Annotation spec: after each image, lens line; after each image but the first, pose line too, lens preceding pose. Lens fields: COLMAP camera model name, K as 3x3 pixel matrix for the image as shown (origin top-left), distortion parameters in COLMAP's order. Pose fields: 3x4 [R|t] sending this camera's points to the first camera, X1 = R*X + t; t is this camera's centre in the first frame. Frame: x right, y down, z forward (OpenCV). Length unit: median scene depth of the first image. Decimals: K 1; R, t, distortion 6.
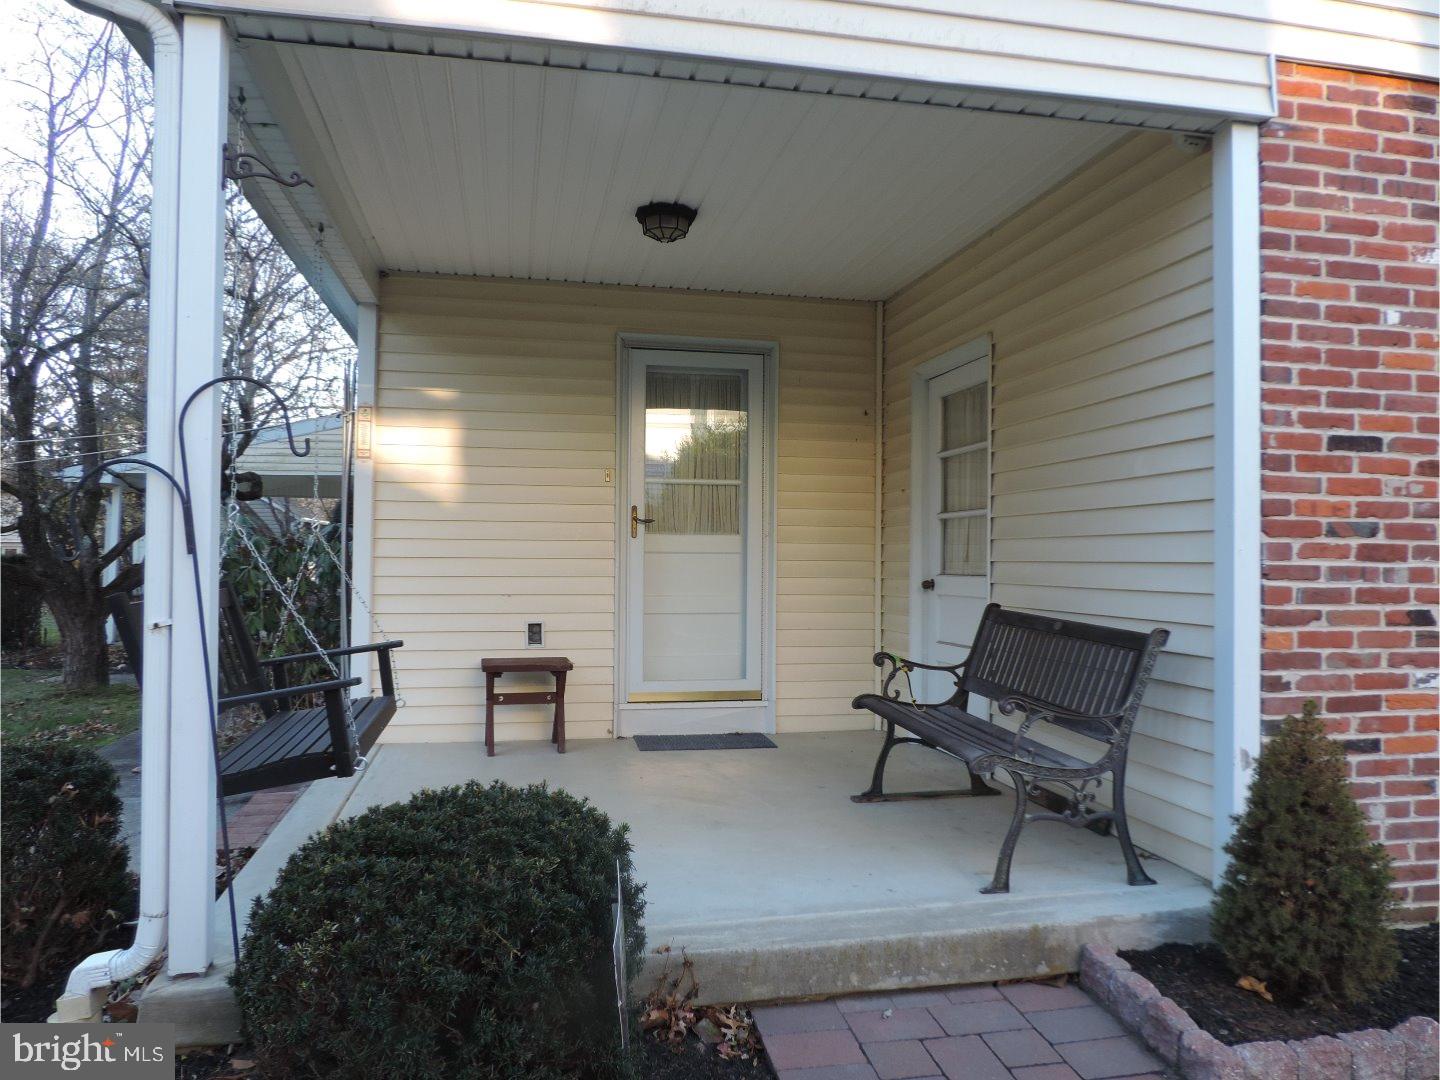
lens RADIAL K [[1063.6, 0, 720.0], [0, 1063.6, 540.0], [0, 0, 1]] dist [-0.007408, -0.002944]
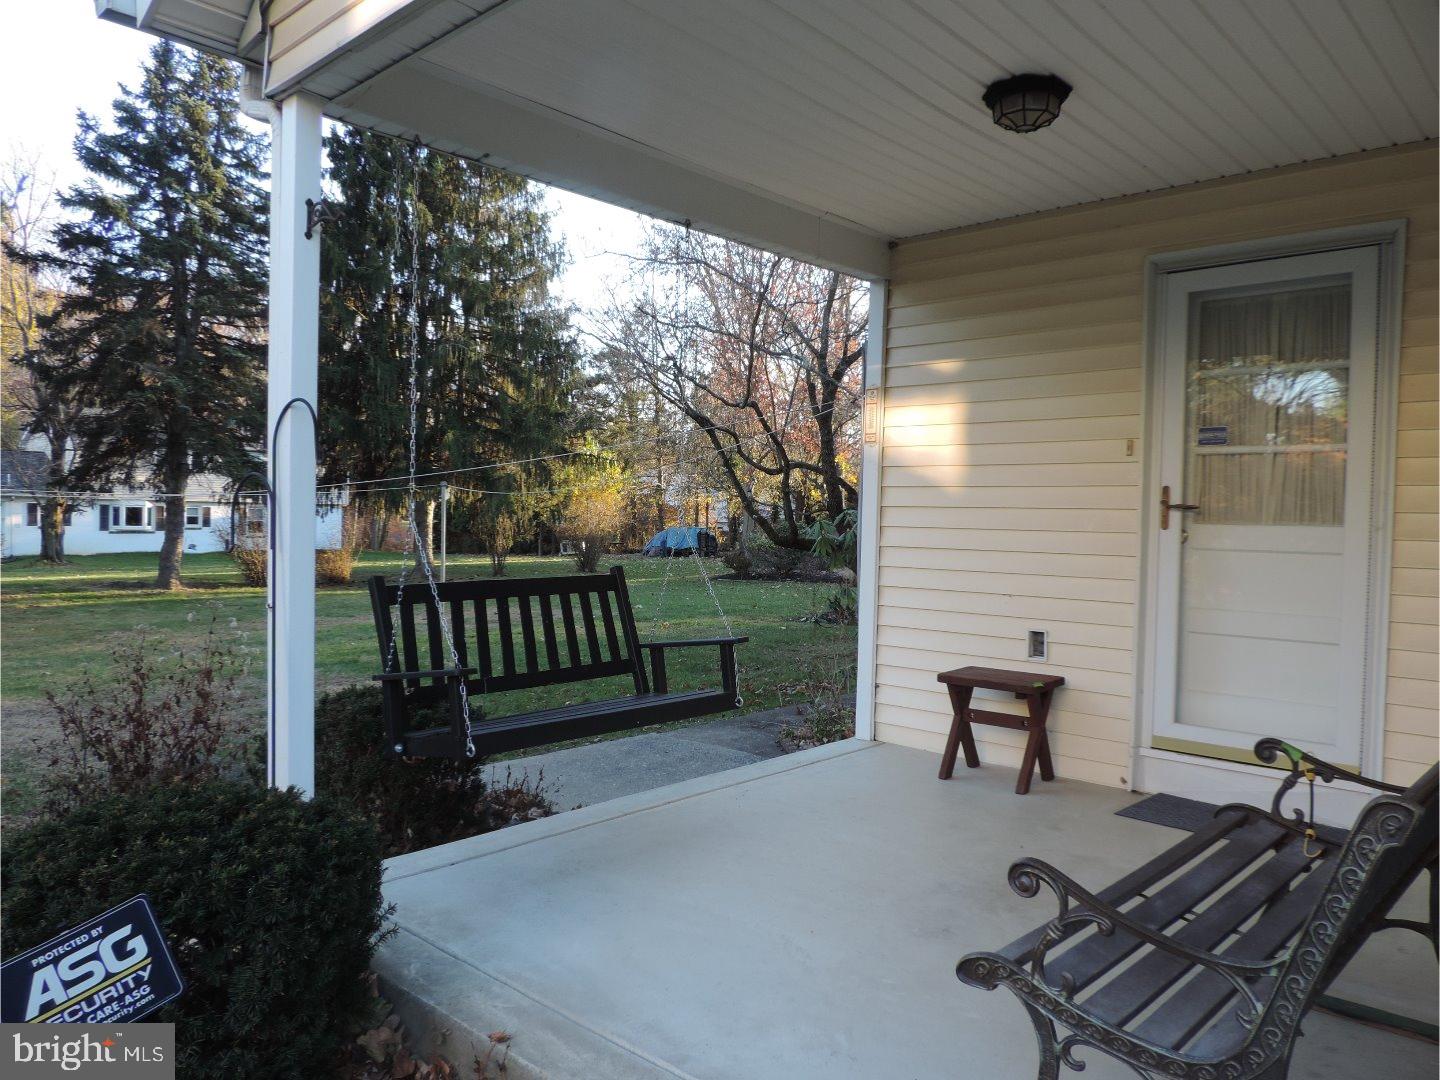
lens RADIAL K [[1035.2, 0, 720.0], [0, 1035.2, 540.0], [0, 0, 1]] dist [-0.005813, -0.011304]
pose [[0.571868, 0.024132, -0.819991, 0.344568], [-0.004946, 0.999651, 0.025969, -0.012257], [0.820331, -0.010795, 0.571787, 0.340995]]
